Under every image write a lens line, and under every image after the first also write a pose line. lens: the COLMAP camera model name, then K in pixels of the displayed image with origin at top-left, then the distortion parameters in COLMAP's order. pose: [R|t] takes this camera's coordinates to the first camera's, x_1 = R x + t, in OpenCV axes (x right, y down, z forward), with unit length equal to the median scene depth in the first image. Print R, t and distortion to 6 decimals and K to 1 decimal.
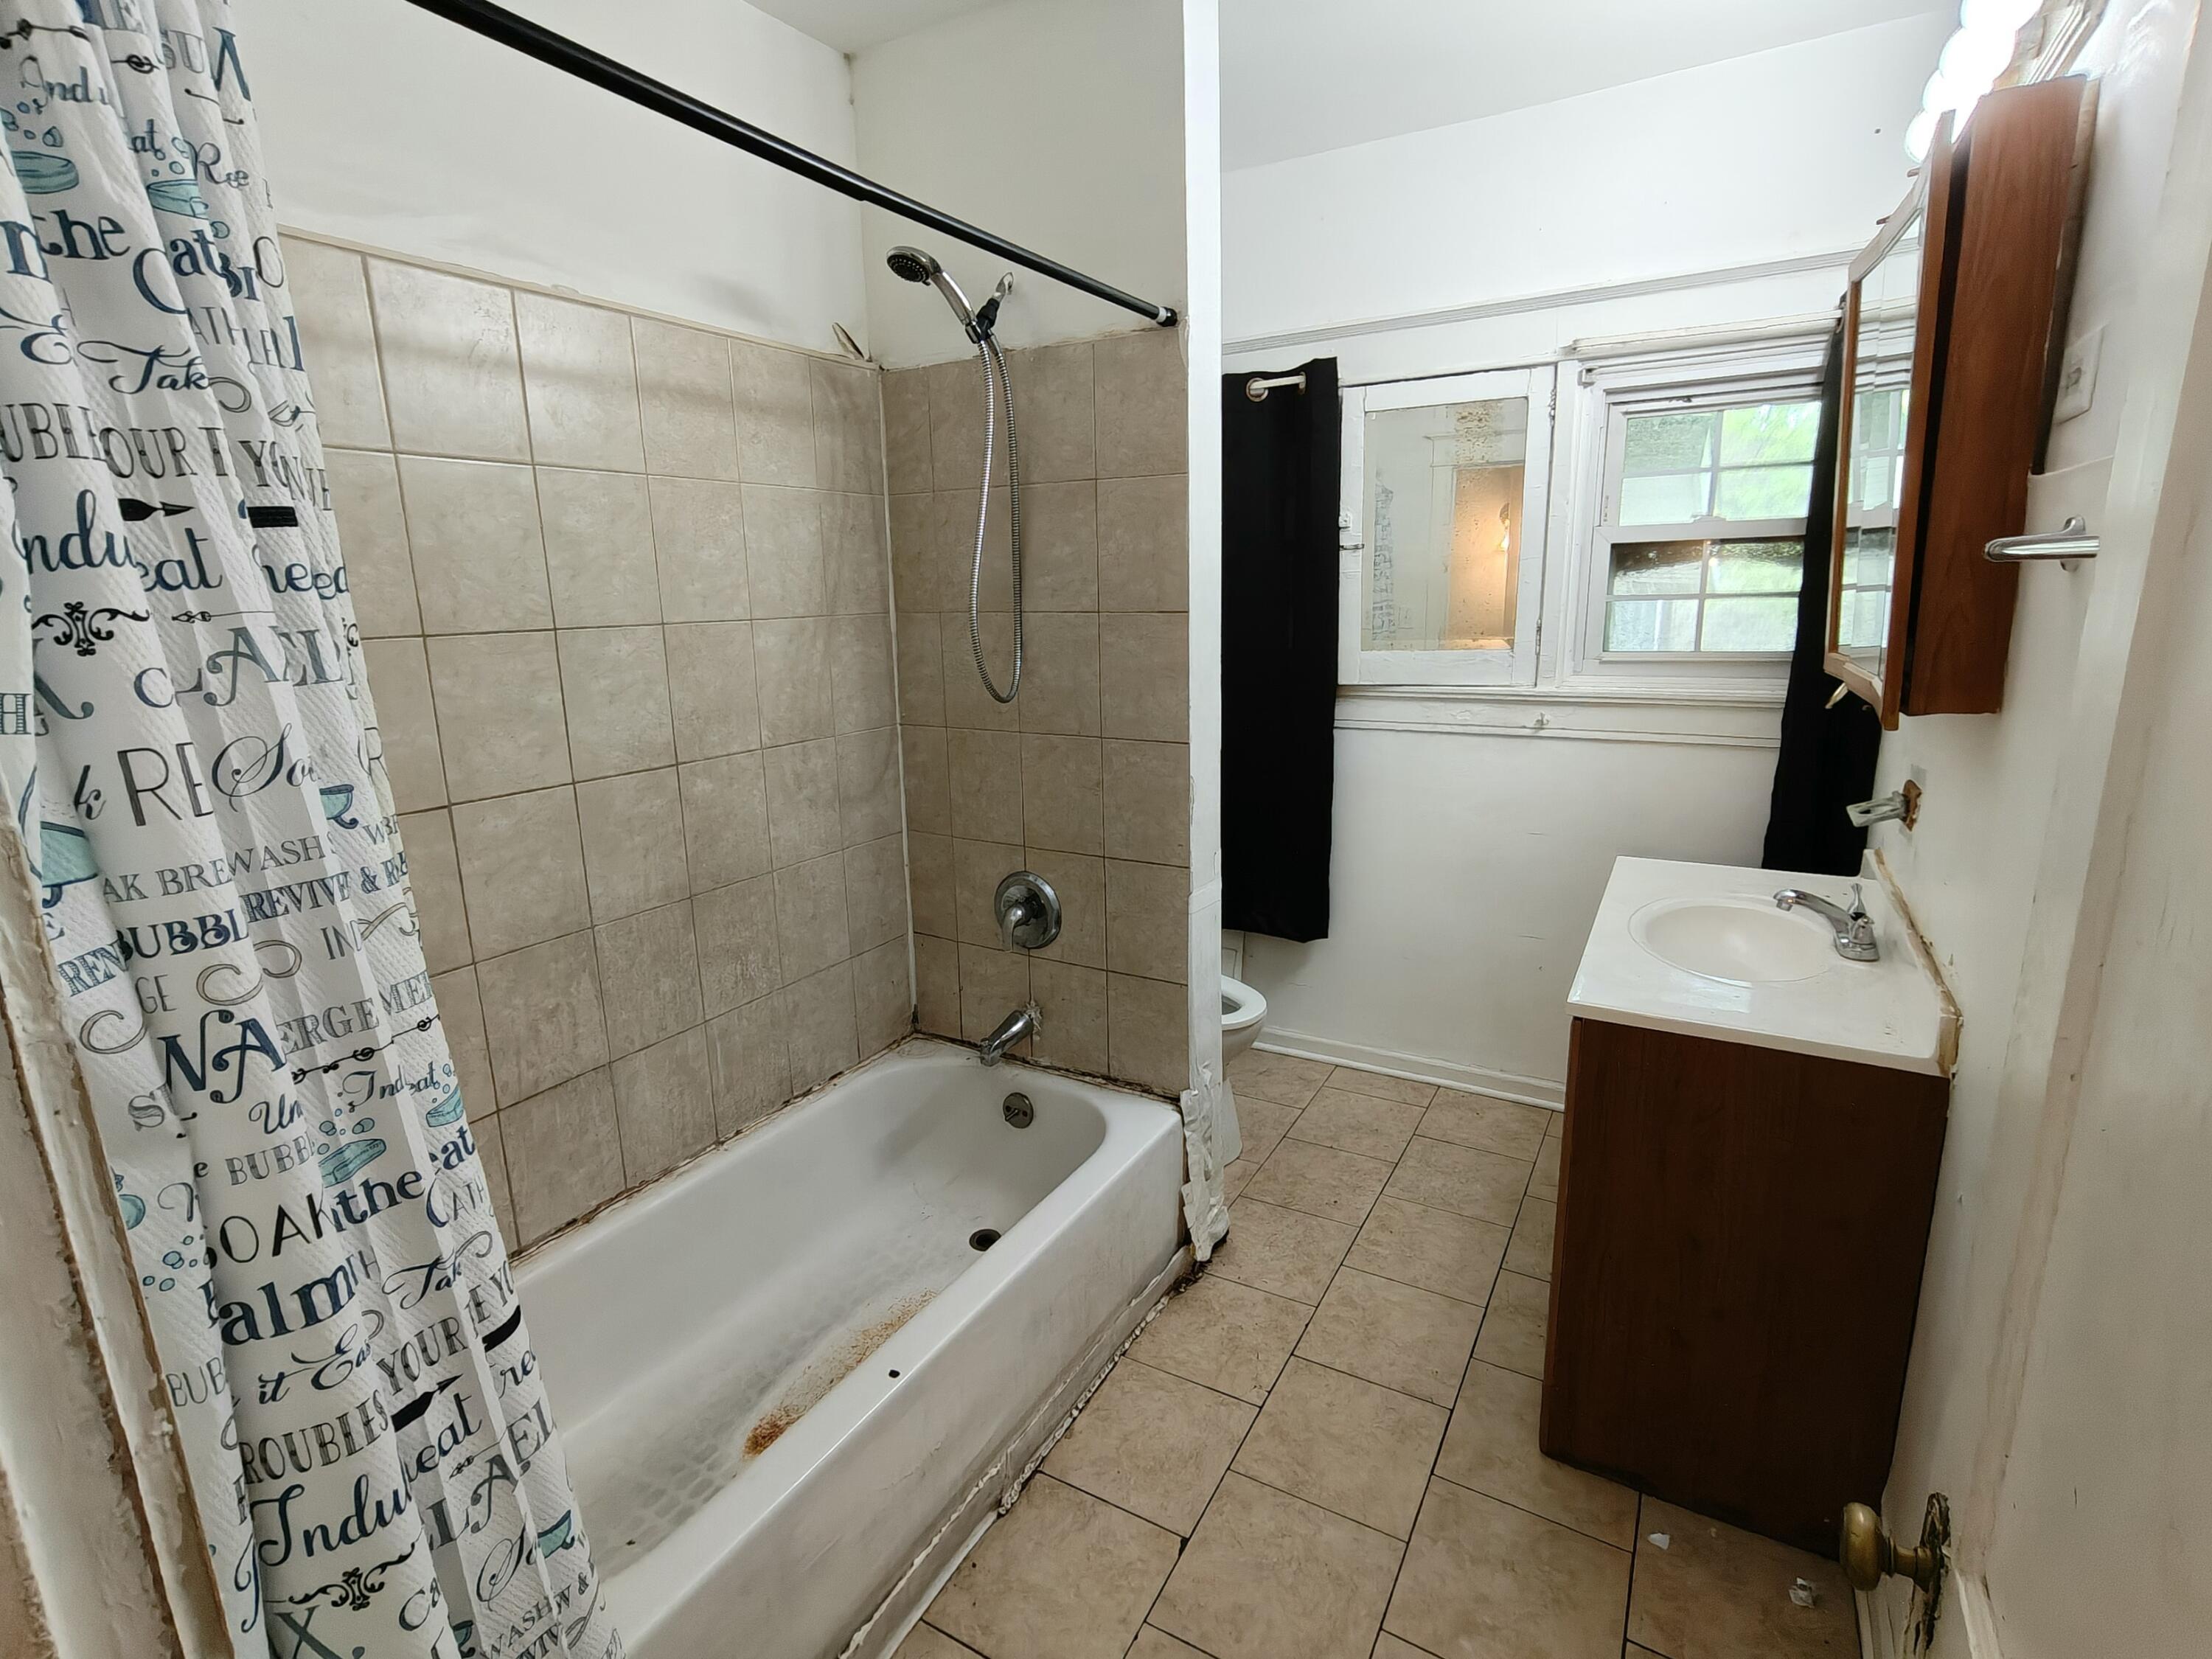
lens RADIAL K [[1048.7, 0, 1108.4], [0, 1048.7, 832.1], [0, 0, 1]] dist [0.000947, 0.002194]
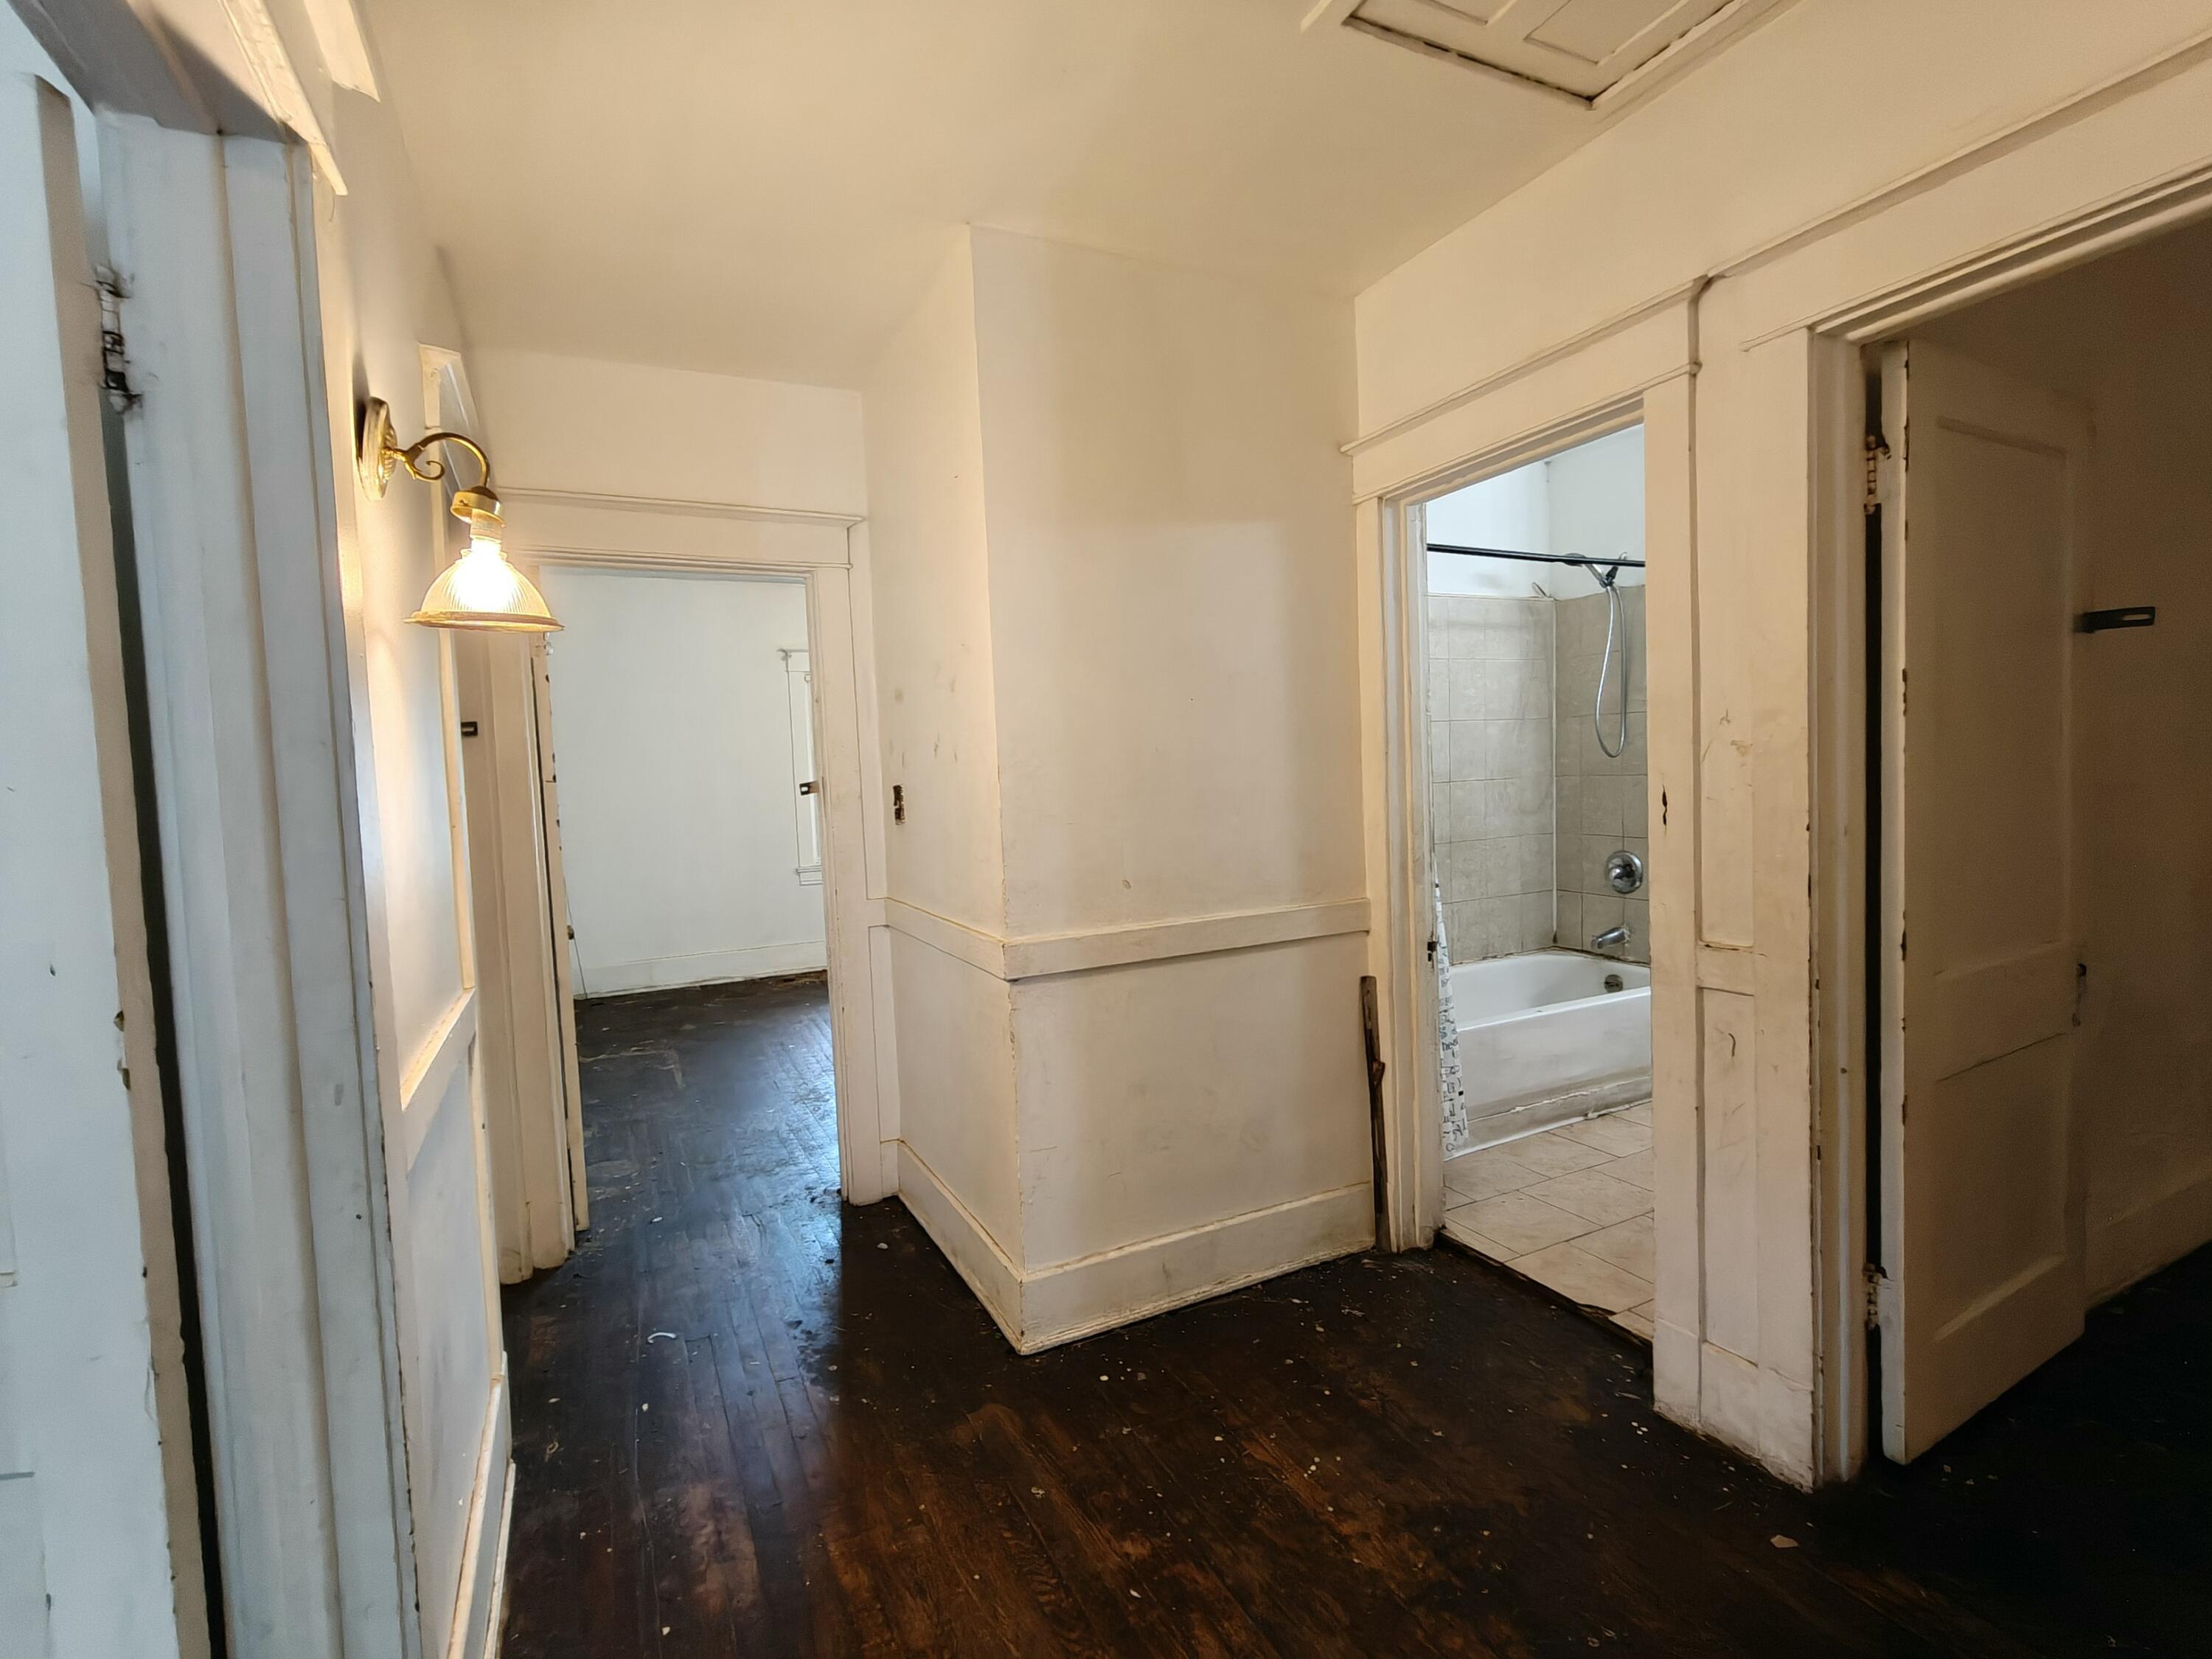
lens RADIAL K [[1048.7, 0, 1105.5], [0, 1048.7, 828.4], [0, 0, 1]] dist [0.000947, 0.002194]
pose [[0.827613, 0.021376, -0.560892, 0.207857], [-0.105124, 0.987496, -0.117479, 0.319771], [0.551368, 0.156190, 0.819511, -1.056910]]
